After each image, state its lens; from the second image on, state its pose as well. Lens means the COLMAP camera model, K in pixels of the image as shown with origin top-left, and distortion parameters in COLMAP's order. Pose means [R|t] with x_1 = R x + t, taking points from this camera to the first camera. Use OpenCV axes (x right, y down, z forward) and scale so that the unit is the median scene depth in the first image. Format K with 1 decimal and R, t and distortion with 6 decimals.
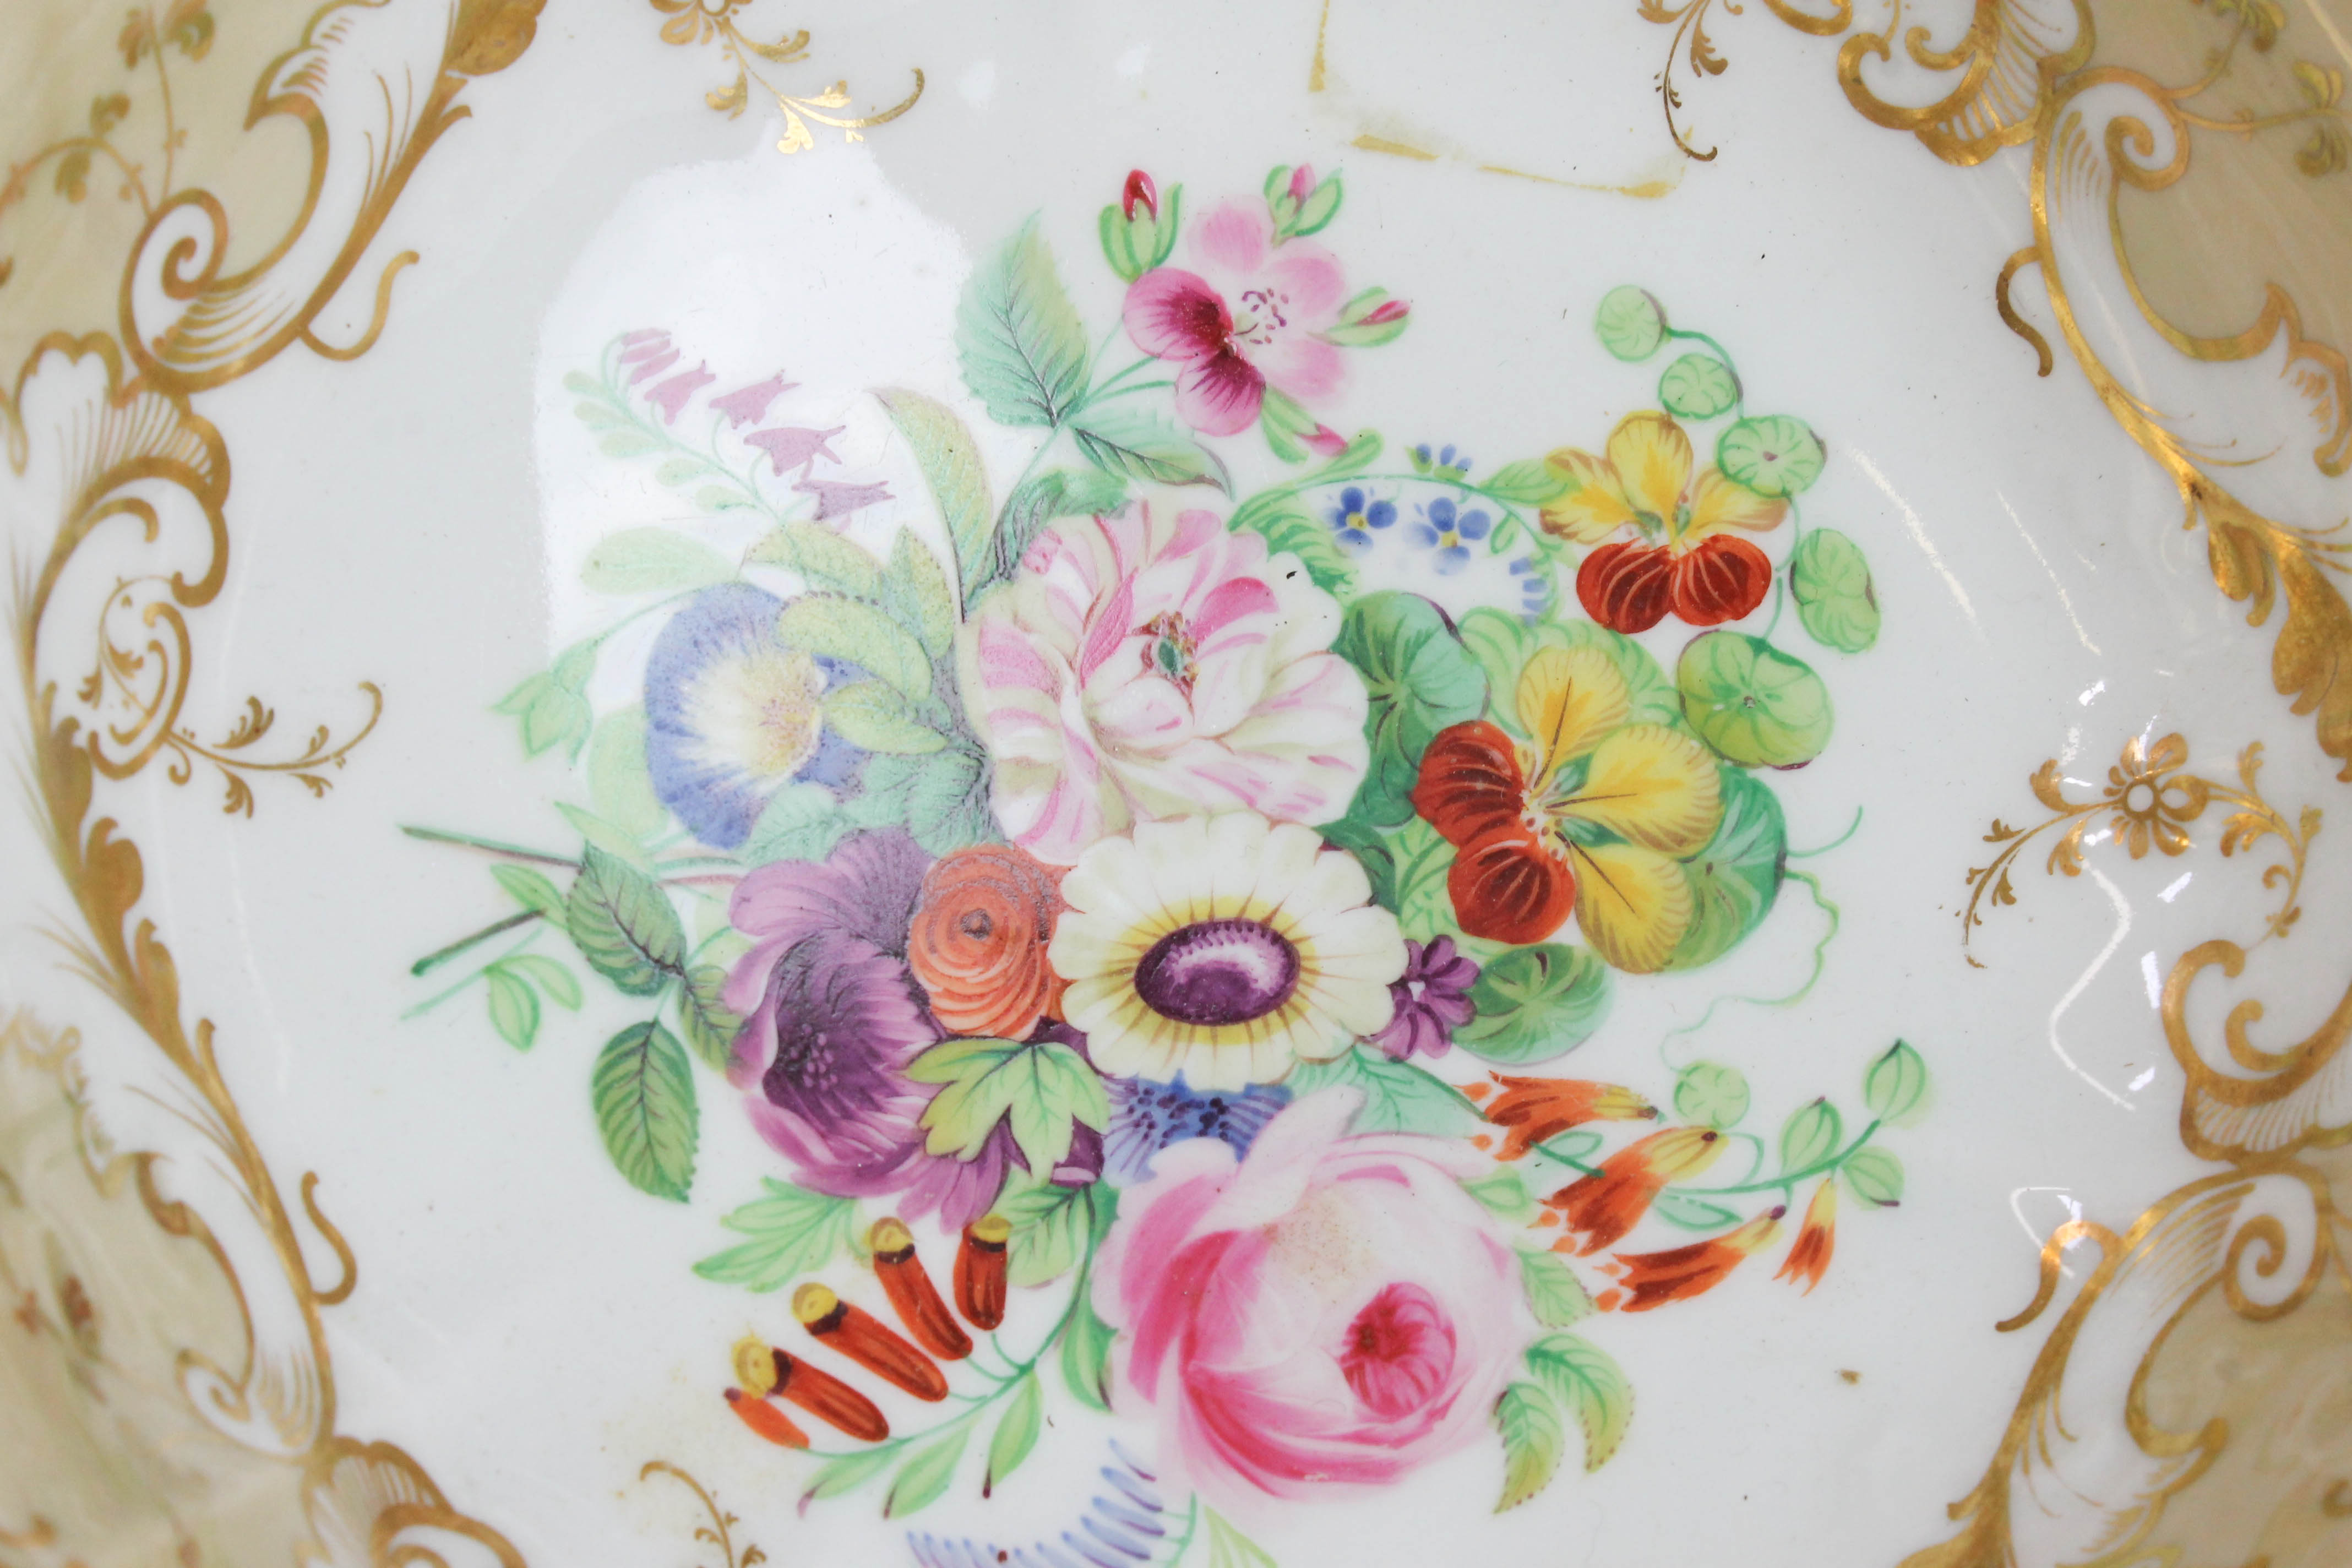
lens RADIAL K [[5011.7, 0, 1173.2], [0, 5011.7, 765.8], [0, 0, 1]] dist [0.059758, 0.000000]
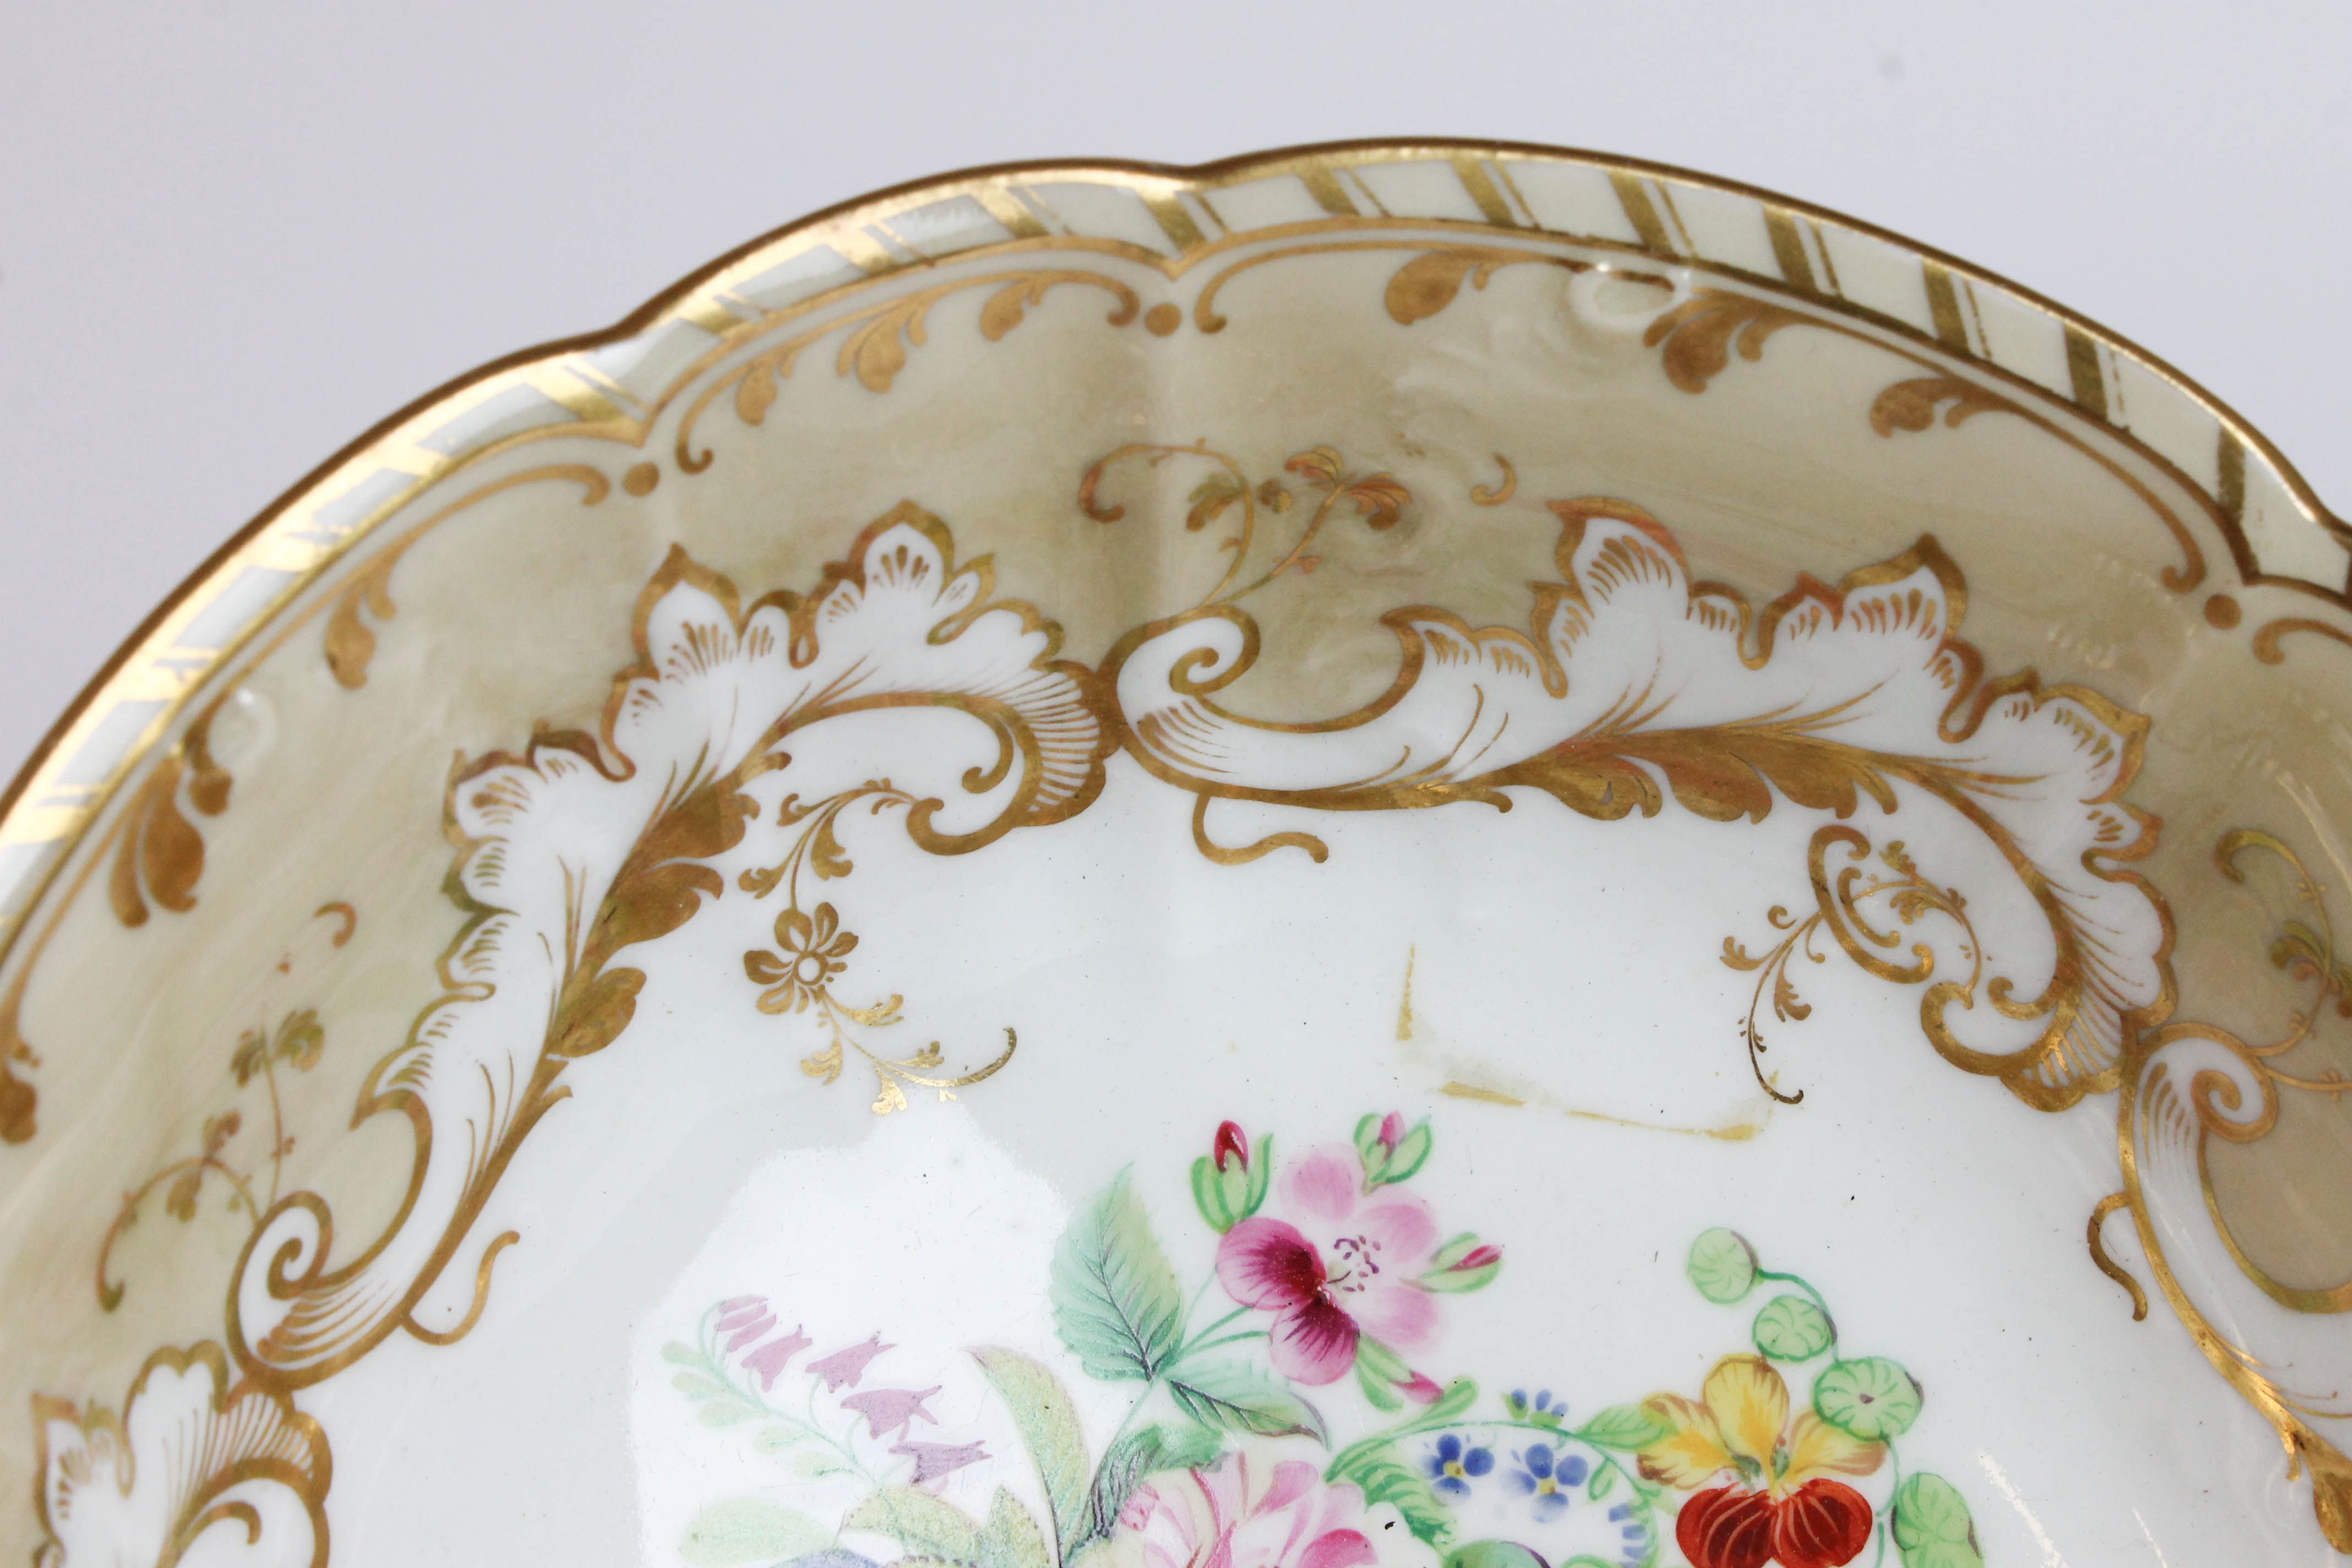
lens RADIAL K [[5011.7, 0, 1173.5], [0, 5011.7, 779.0], [0, 0, 1]] dist [0.059758, 0.000000]
pose [[0.999865, -0.016286, -0.002323, -0.015068], [0.015882, 0.992439, -0.121703, -0.066488], [0.004288, 0.121650, 0.992564, -0.008005]]
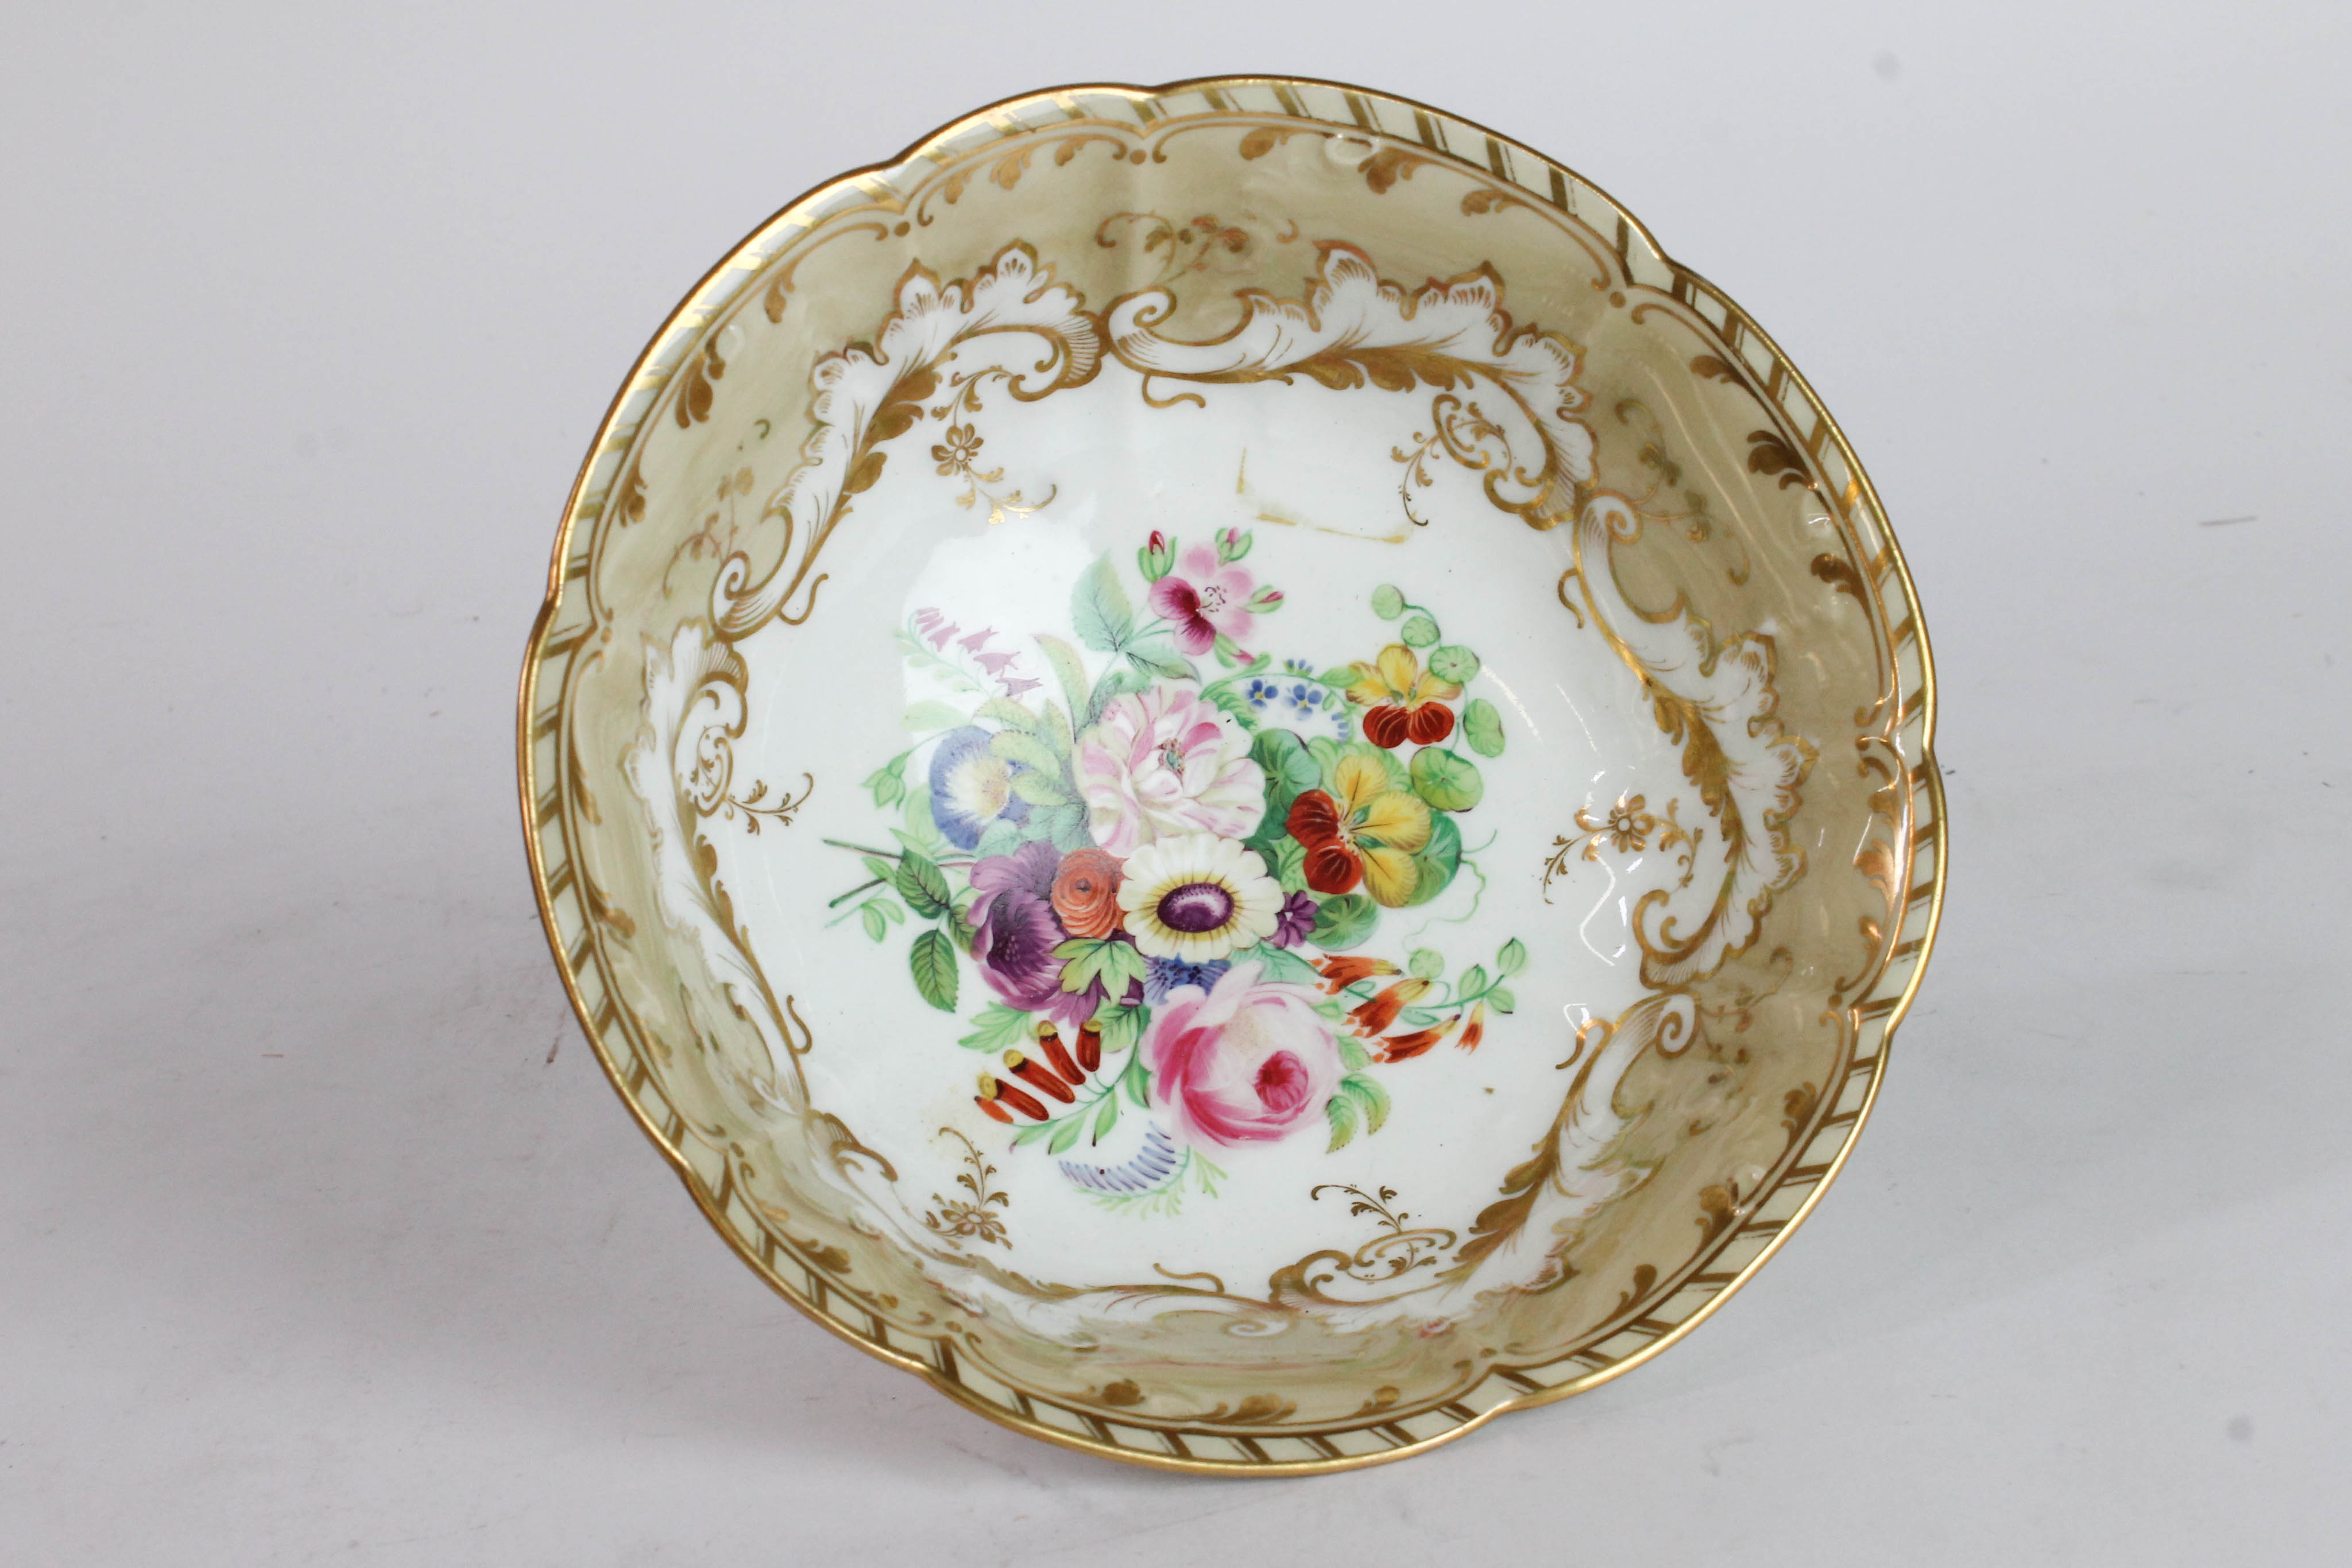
lens RADIAL K [[4045.2, 0, 1121.0], [0, 4045.2, 776.9], [0, 0, 1]] dist [0.030821, 0.000000]
pose [[0.999781, -0.002199, 0.020811, -0.059297], [0.002466, 0.999915, -0.012809, 0.007587], [-0.020781, 0.012858, 0.999701, -0.730007]]
